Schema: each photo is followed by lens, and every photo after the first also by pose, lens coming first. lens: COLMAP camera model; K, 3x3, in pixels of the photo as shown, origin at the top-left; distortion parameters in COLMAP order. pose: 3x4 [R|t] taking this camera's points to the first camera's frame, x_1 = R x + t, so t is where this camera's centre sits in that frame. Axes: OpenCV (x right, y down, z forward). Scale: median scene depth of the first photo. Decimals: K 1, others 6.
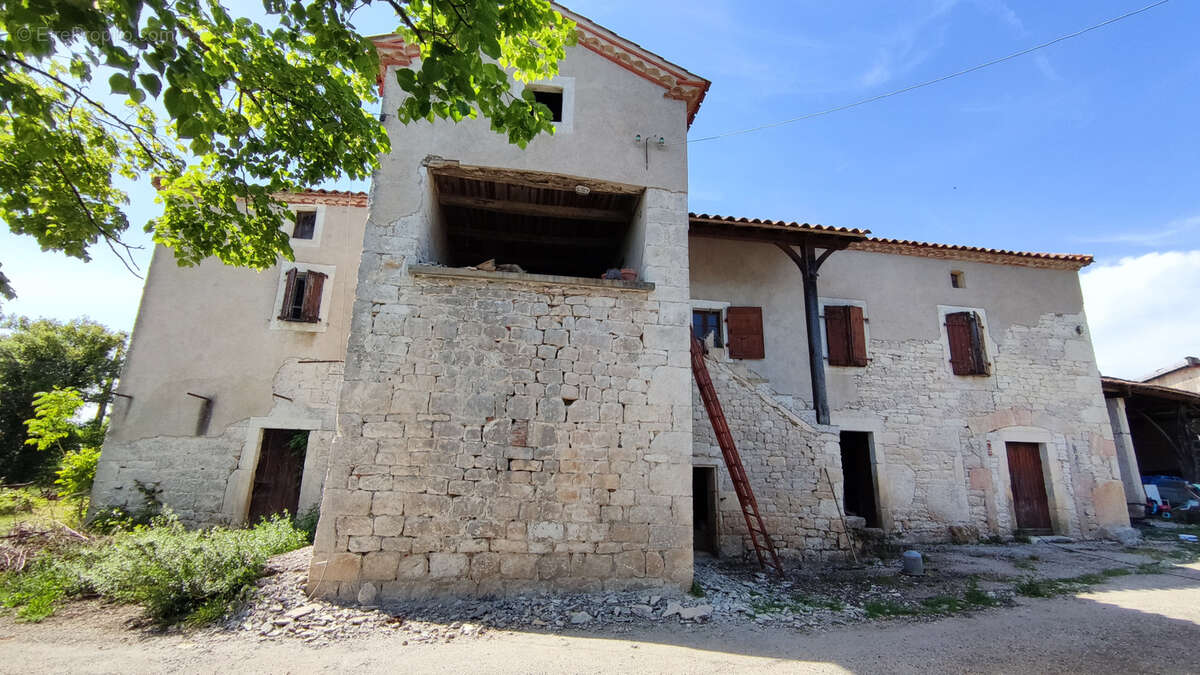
lens RADIAL K [[549.8, 0, 604.6], [0, 549.8, 335.9], [0, 0, 1]] dist [0.001300, -0.000221]
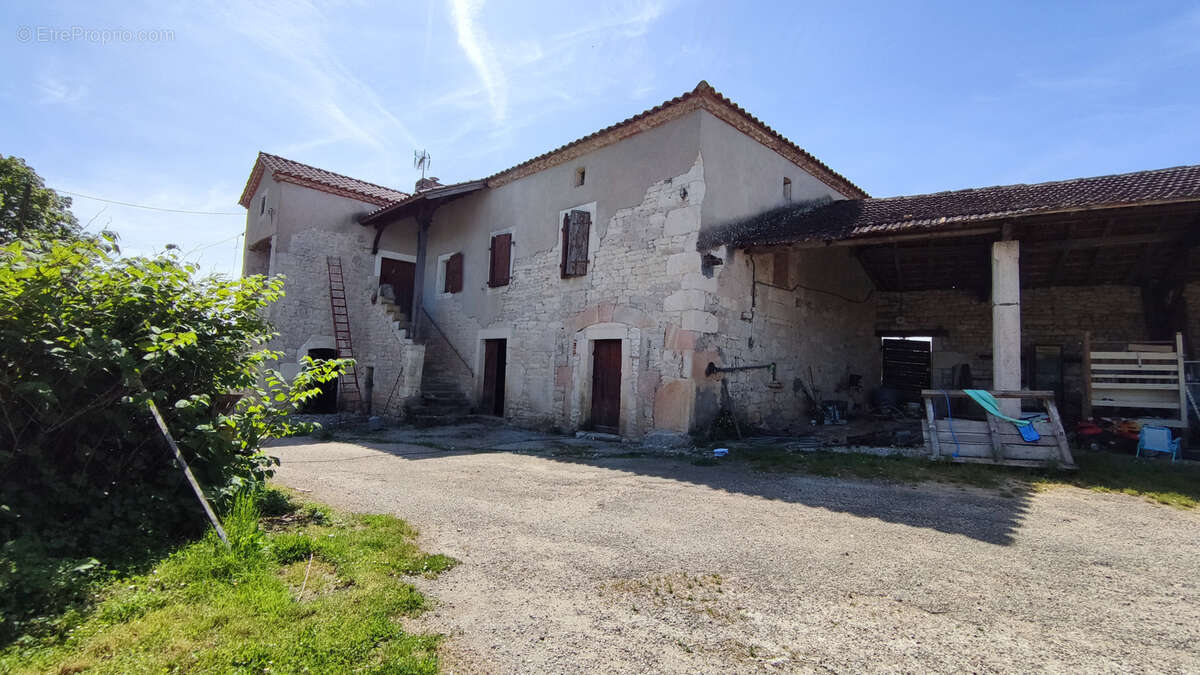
lens RADIAL K [[549.8, 0, 601.8], [0, 549.8, 336.3], [0, 0, 1]] dist [0.001300, -0.000221]
pose [[0.575083, -0.055645, -0.816201, 1.569542], [0.188556, 0.979839, 0.066053, 0.126670], [0.796069, -0.191885, 0.573981, 0.458481]]
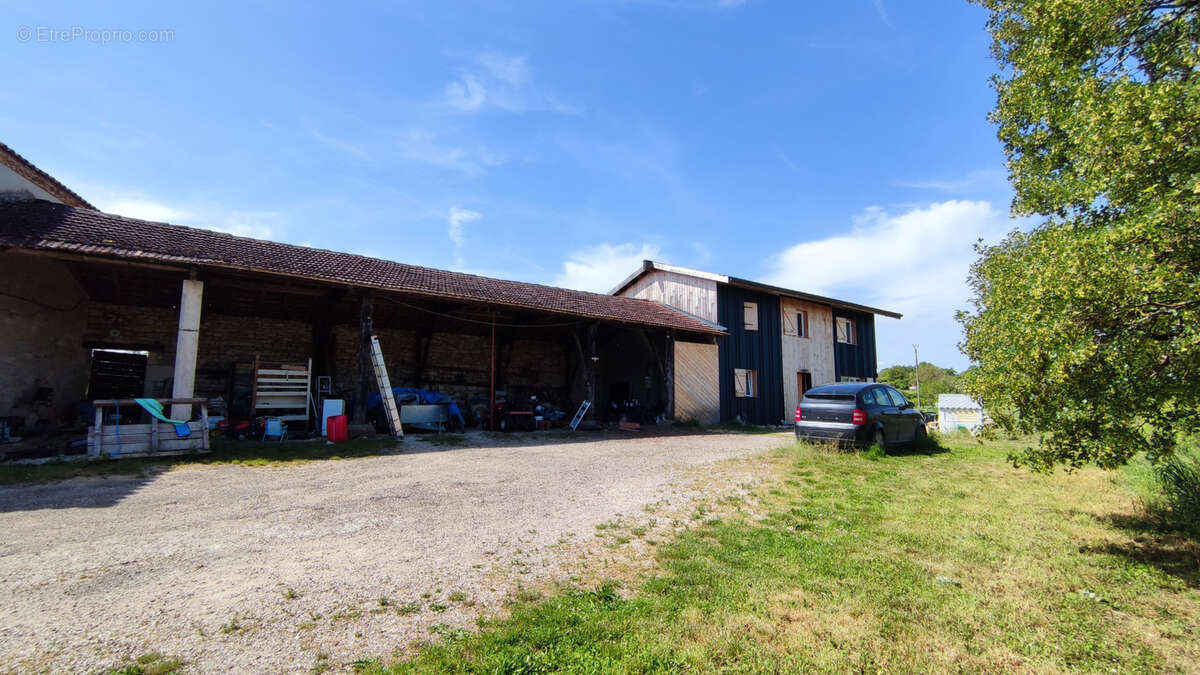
lens RADIAL K [[549.8, 0, 598.2], [0, 549.8, 336.2], [0, 0, 1]] dist [0.001300, -0.000221]
pose [[0.977968, 0.010785, 0.208476, 1.769817], [-0.040776, 0.989297, 0.140104, 0.085993], [-0.204733, -0.145518, 0.967941, 0.273667]]
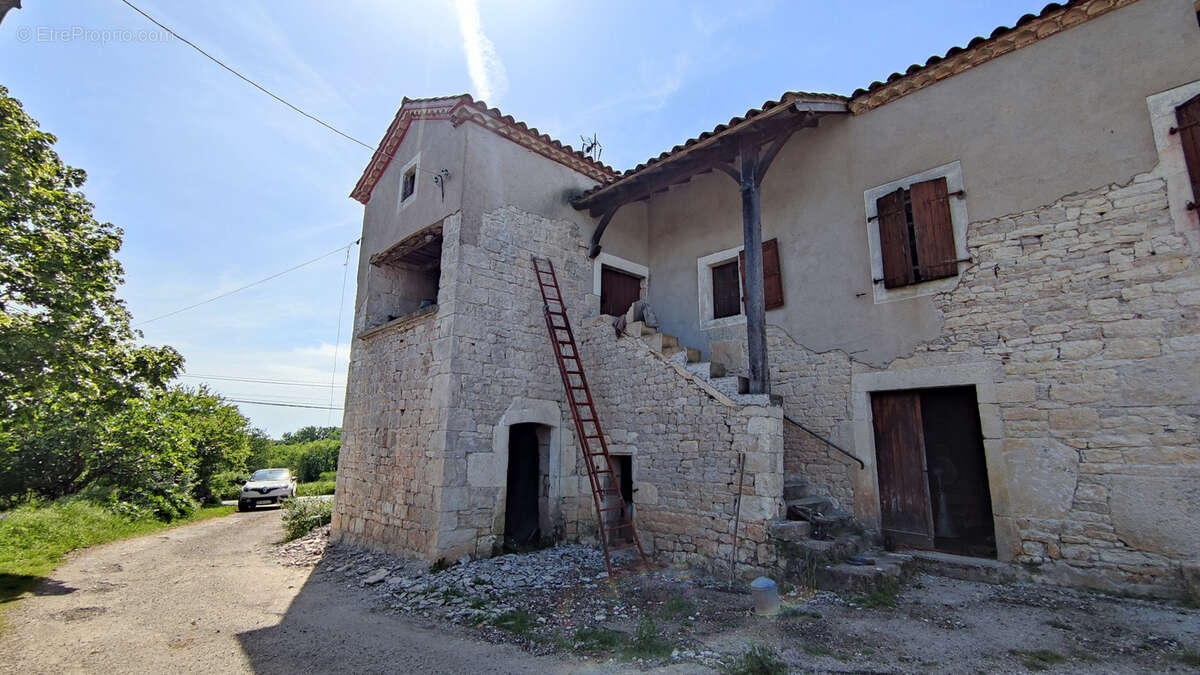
lens RADIAL K [[549.8, 0, 604.5], [0, 549.8, 336.7], [0, 0, 1]] dist [0.001300, -0.000221]
pose [[0.569866, -0.184286, -0.800807, 0.723830], [0.223461, 0.972557, -0.064792, 0.074507], [0.790770, -0.142027, 0.595408, 0.345172]]
